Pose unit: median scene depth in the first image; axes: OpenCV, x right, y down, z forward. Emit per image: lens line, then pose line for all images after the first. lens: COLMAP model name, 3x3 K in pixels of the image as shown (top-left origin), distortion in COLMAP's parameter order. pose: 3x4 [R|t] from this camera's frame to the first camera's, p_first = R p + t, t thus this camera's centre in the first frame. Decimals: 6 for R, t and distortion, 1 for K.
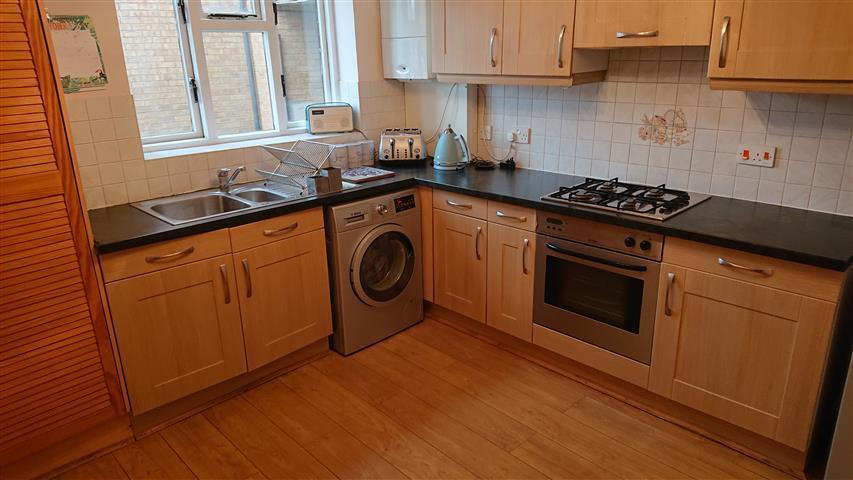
lens RADIAL K [[583.8, 0, 426.5], [0, 583.8, 240.0], [0, 0, 1]] dist [0.230543, -0.325687]
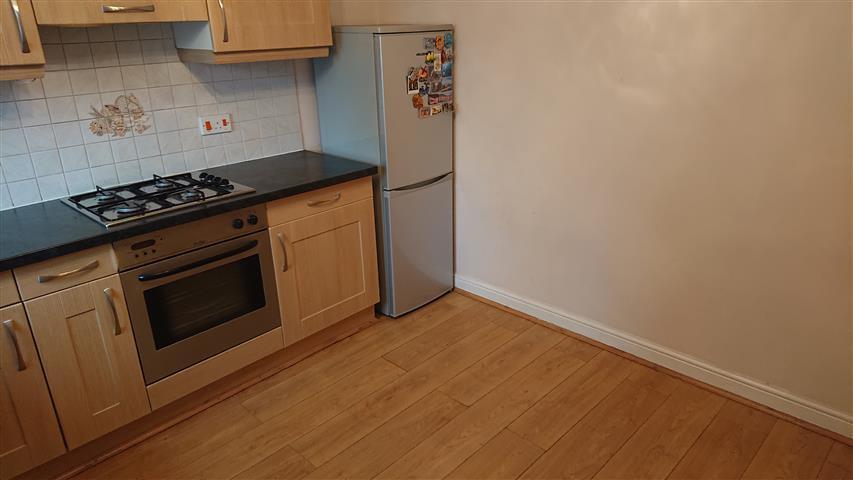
lens RADIAL K [[583.8, 0, 426.5], [0, 583.8, 240.0], [0, 0, 1]] dist [0.230543, -0.325687]
pose [[-0.038341, -0.334337, 0.941674, -0.527428], [0.343194, 0.880639, 0.326640, -0.163911], [-0.938482, 0.335701, 0.080978, 0.565059]]
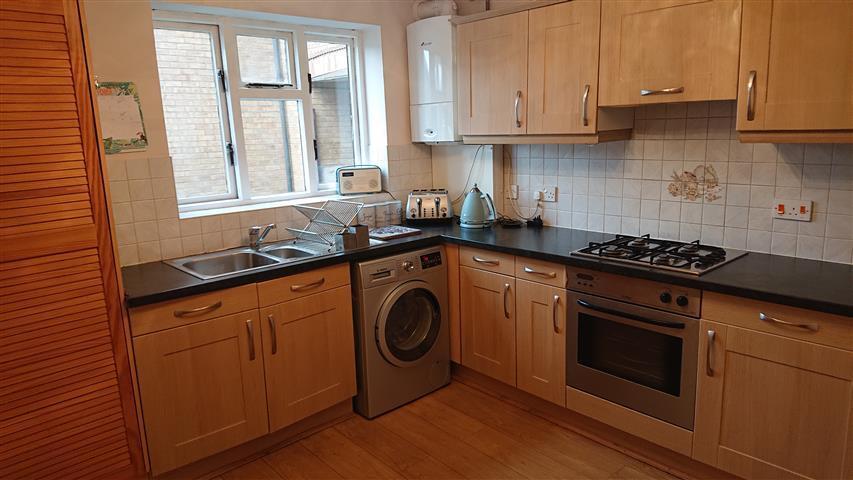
lens RADIAL K [[583.8, 0, 426.5], [0, 583.8, 240.0], [0, 0, 1]] dist [0.230543, -0.325687]
pose [[0.998909, -0.002089, -0.046648, 0.001413], [-0.003545, 0.992722, -0.120377, 0.025934], [0.046560, 0.120411, 0.991632, 0.009883]]
